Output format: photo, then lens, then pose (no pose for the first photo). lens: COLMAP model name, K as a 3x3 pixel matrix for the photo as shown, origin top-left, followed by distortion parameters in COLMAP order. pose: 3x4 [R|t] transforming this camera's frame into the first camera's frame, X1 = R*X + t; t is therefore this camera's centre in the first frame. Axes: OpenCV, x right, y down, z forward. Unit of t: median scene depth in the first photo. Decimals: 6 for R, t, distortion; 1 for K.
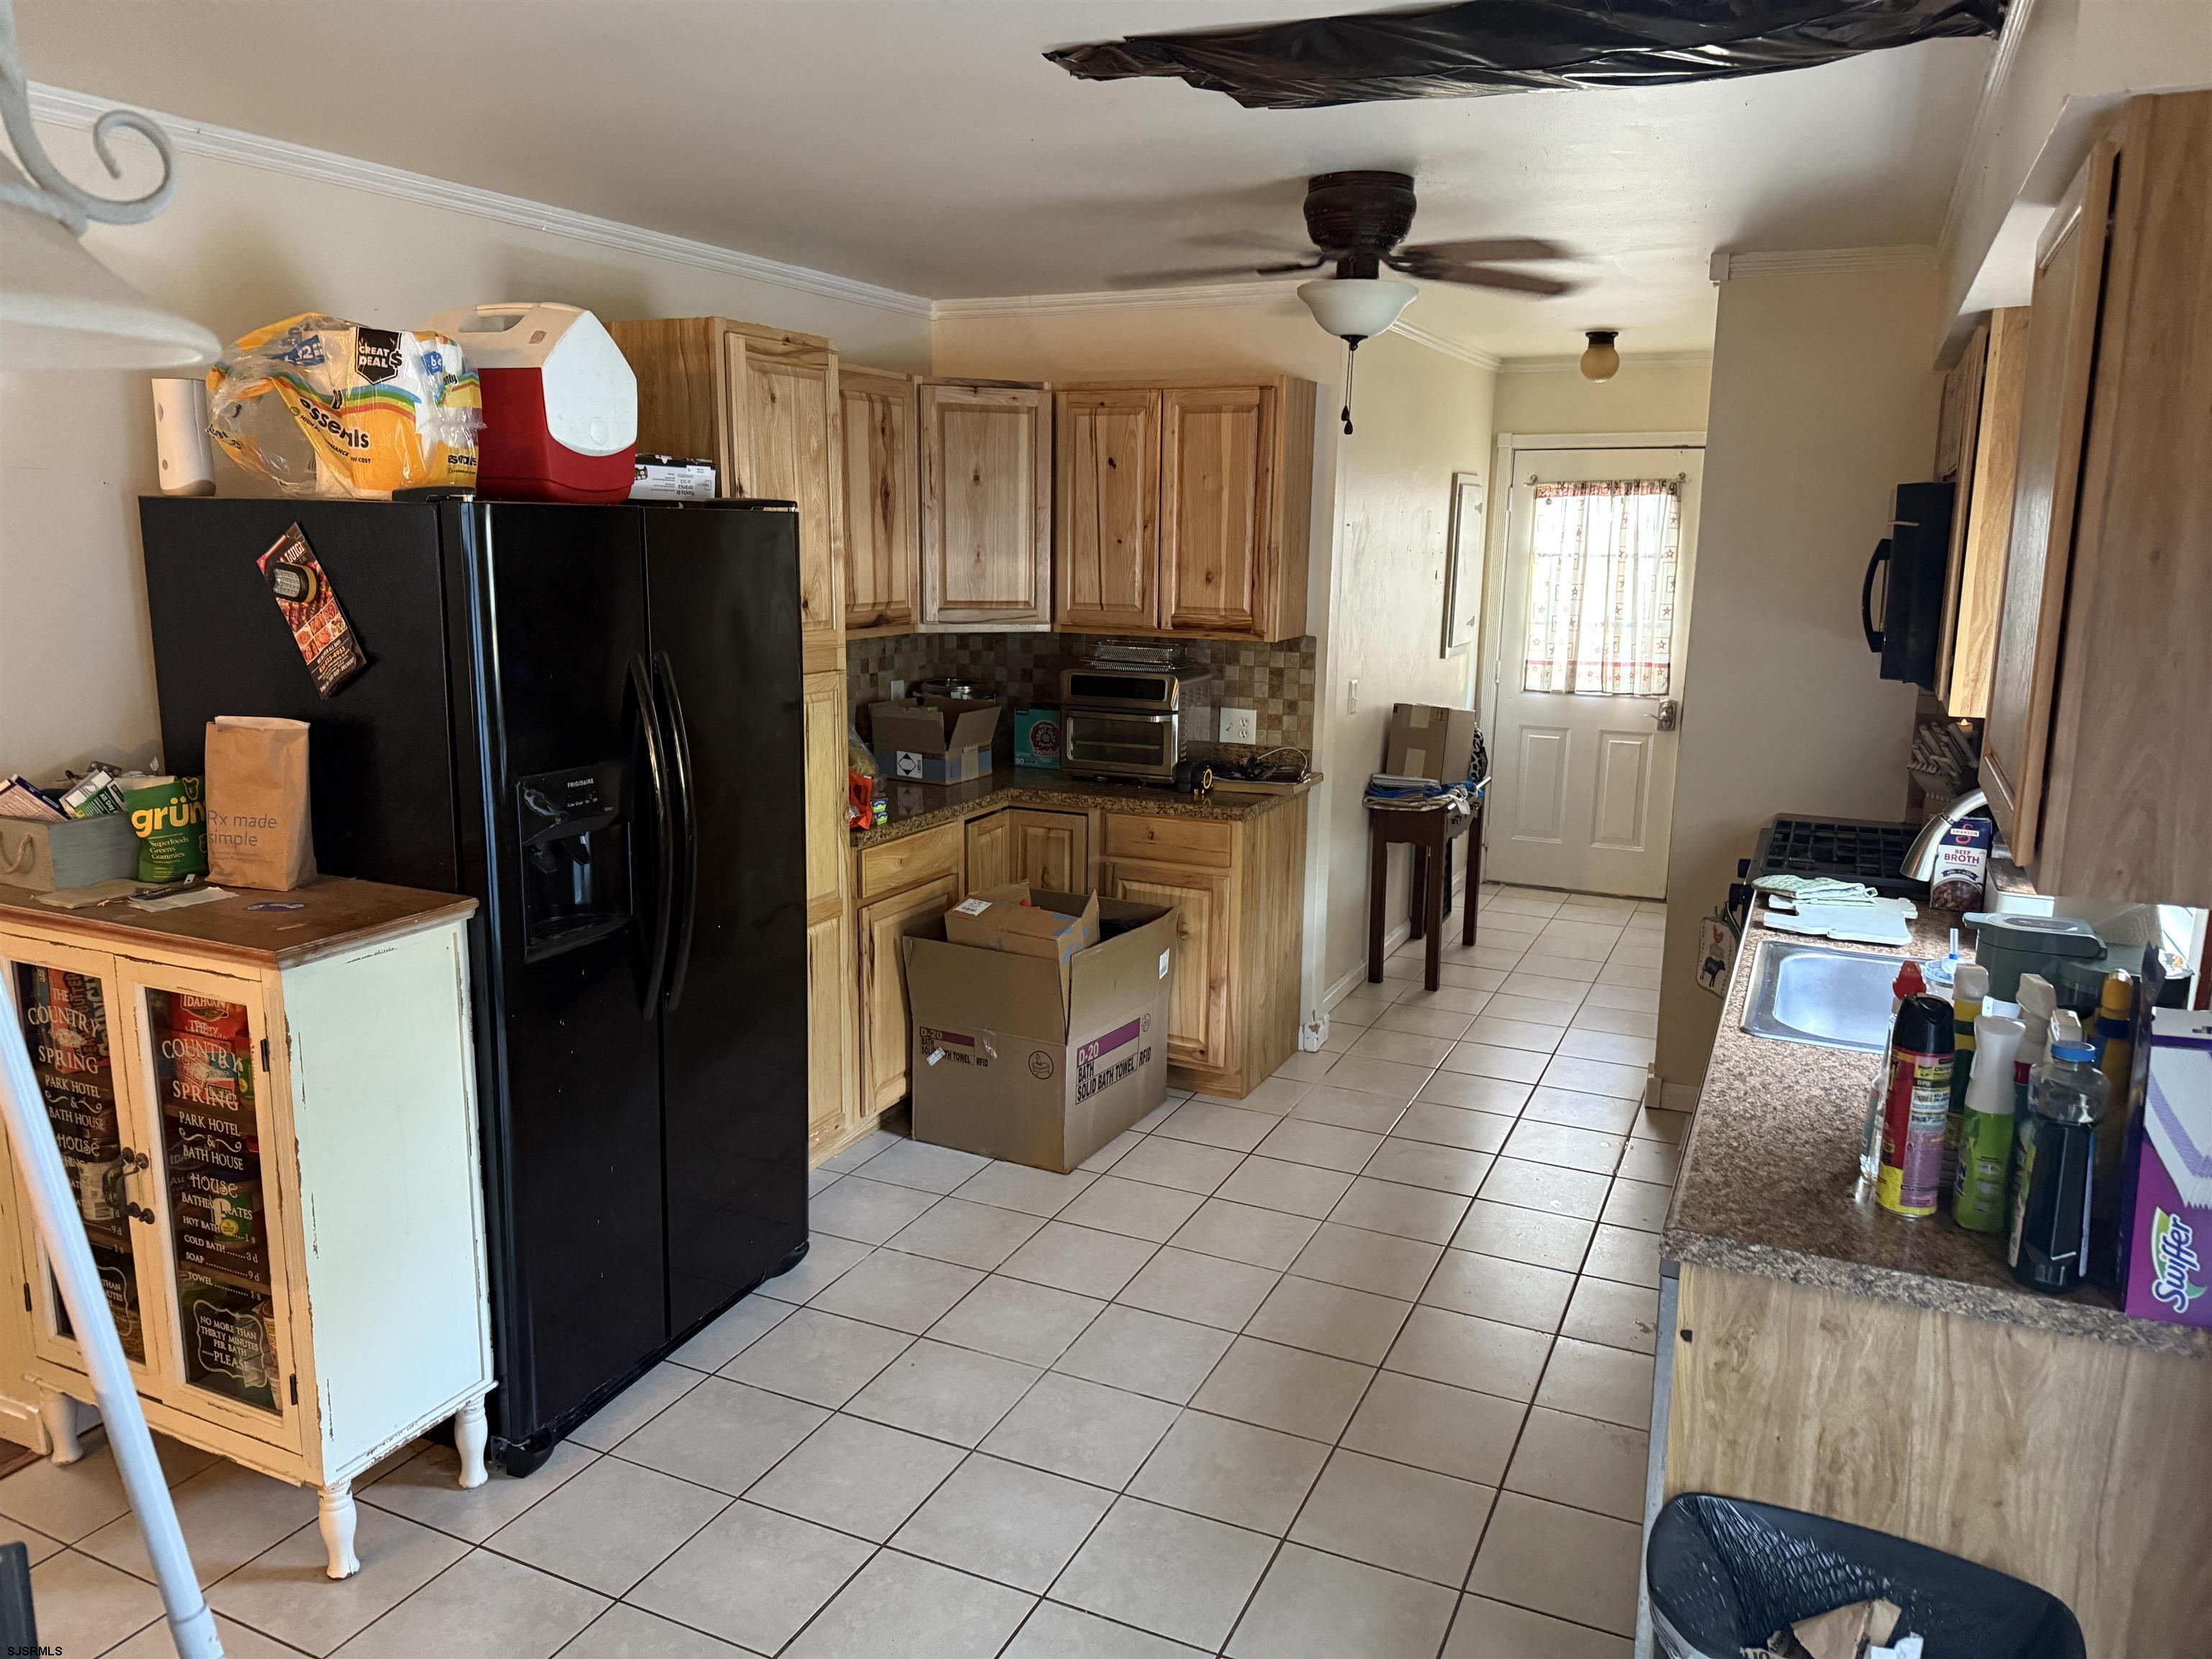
lens RADIAL K [[1583.4, 0, 1100.8], [0, 1583.4, 815.8], [0, 0, 1]] dist [-0.014615, -0.006371]
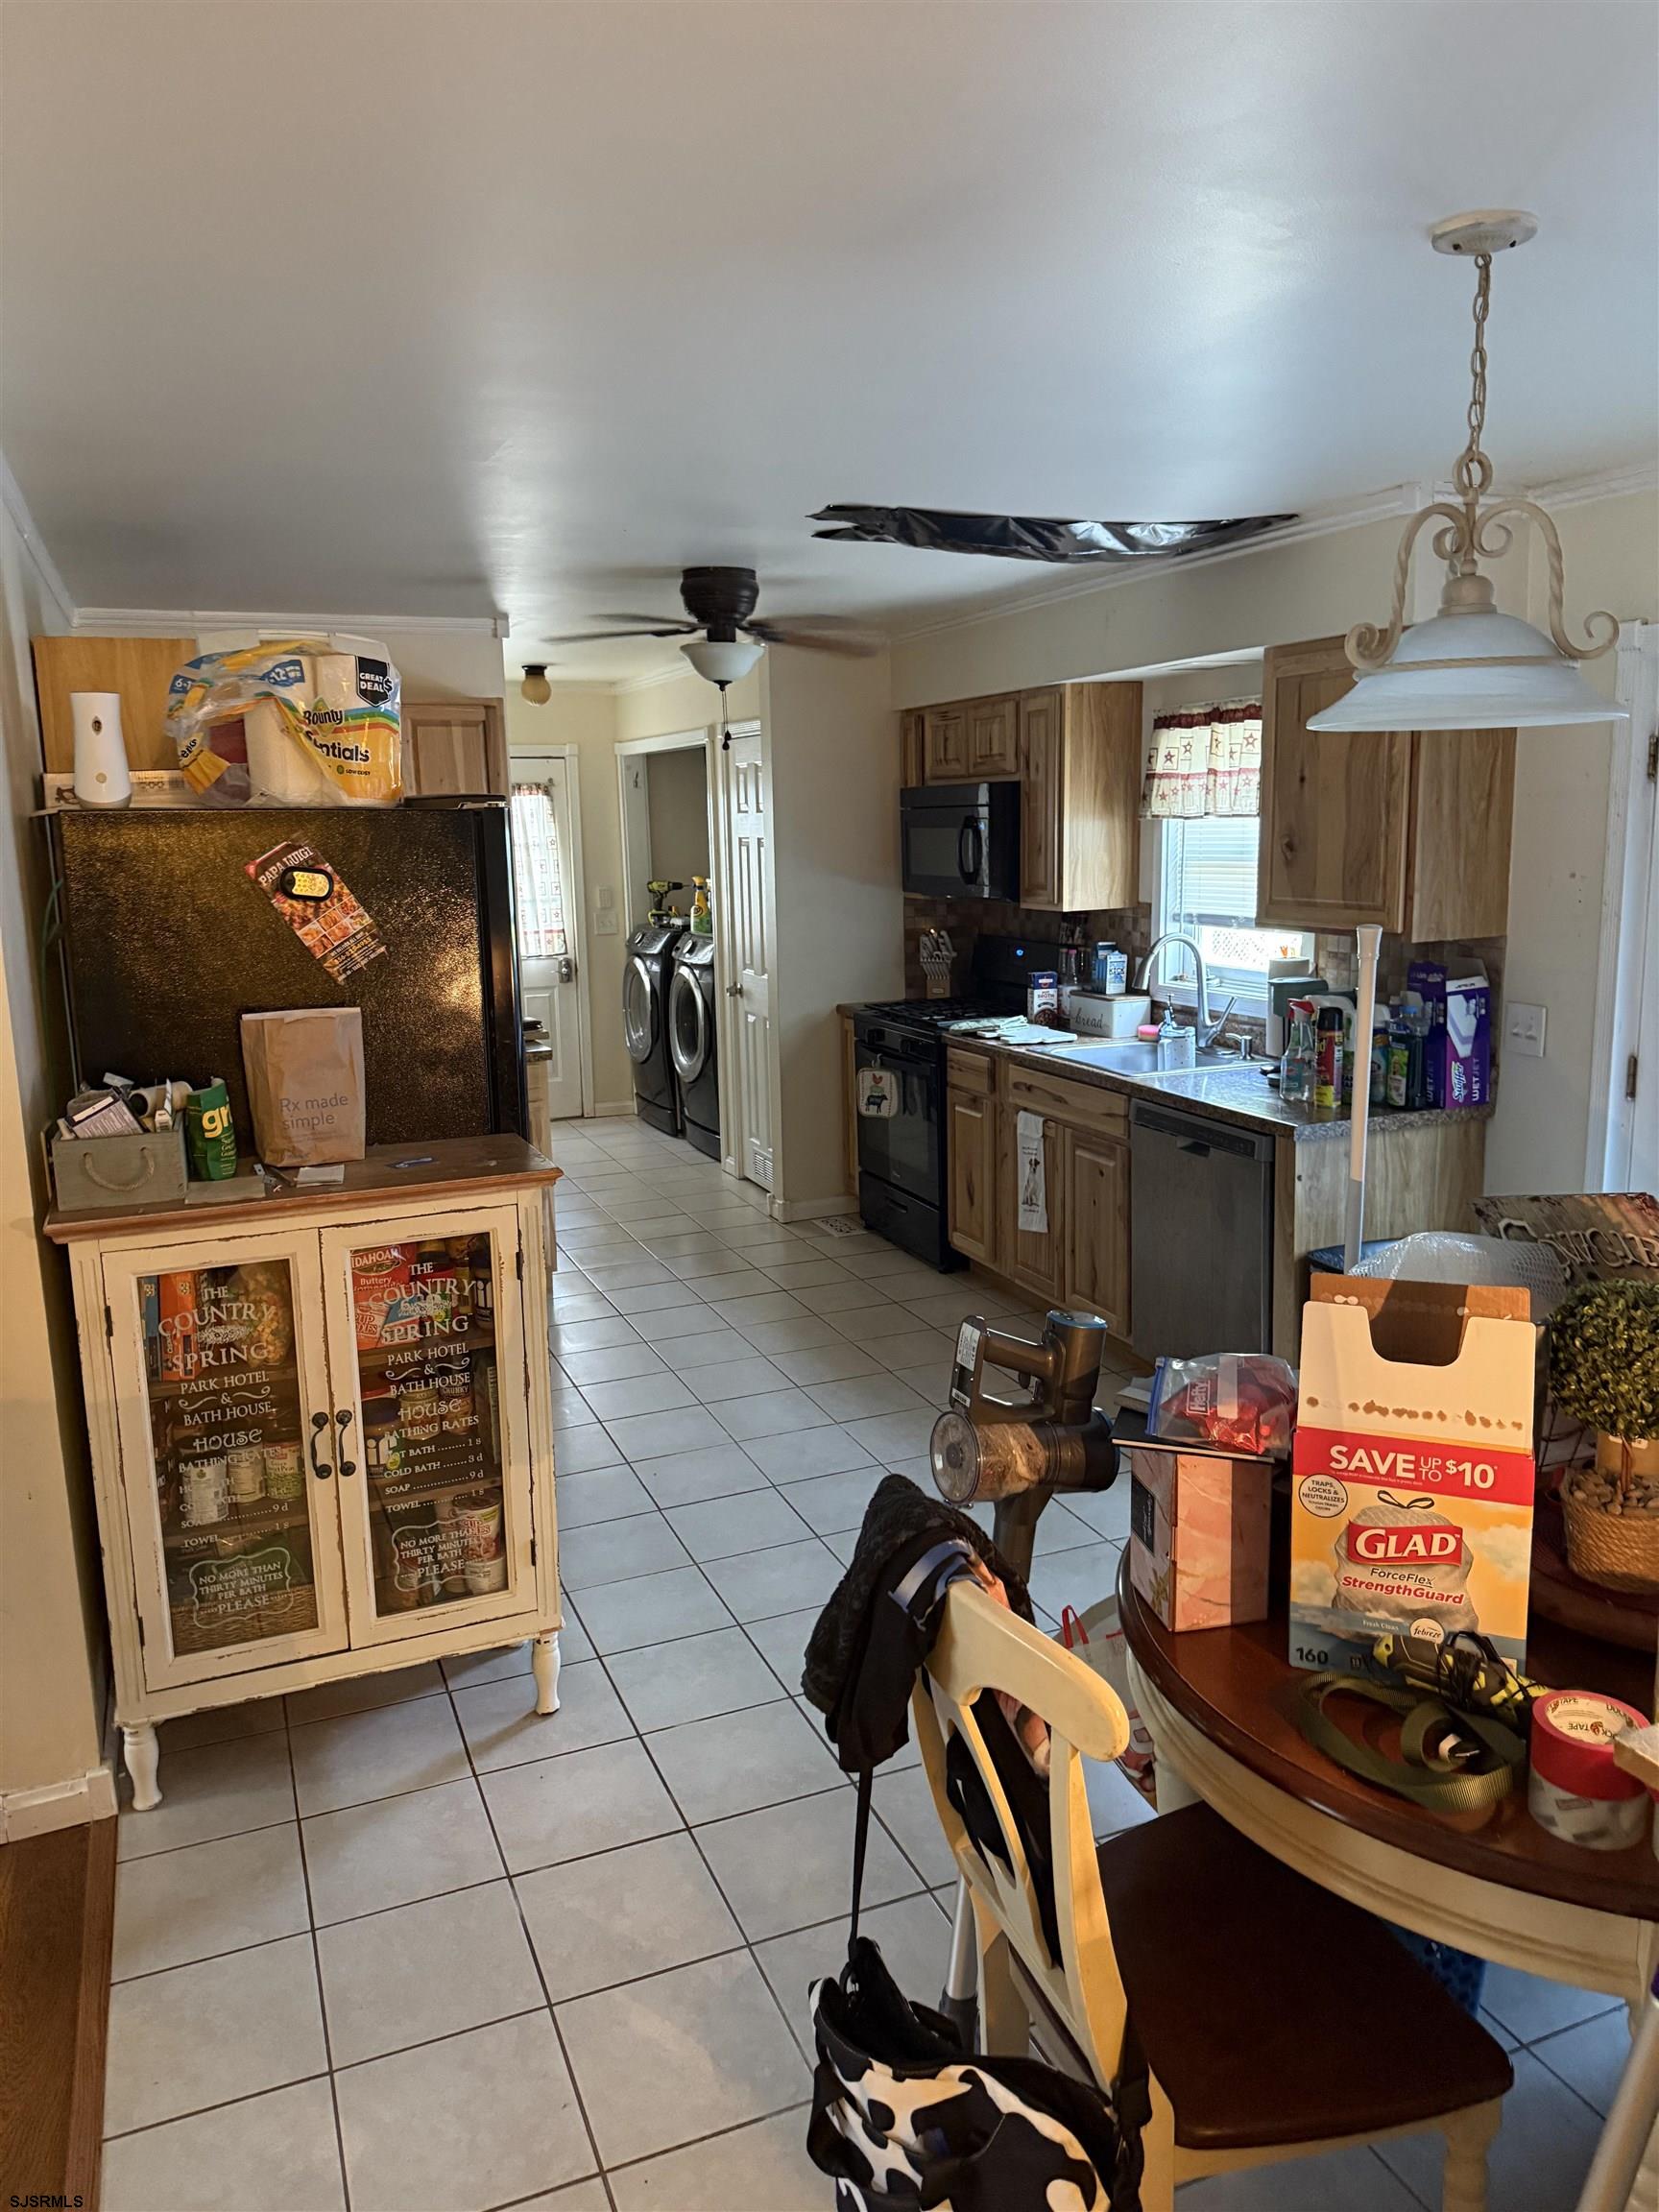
lens RADIAL K [[1583.4, 0, 819.8], [0, 1583.4, 1107.5], [0, 0, 1]] dist [-0.014615, -0.006371]
pose [[0.673384, -0.160814, 0.721590, -1.098469], [0.167907, 0.983816, 0.062563, -0.003603], [-0.719973, 0.079031, 0.689488, -0.005715]]
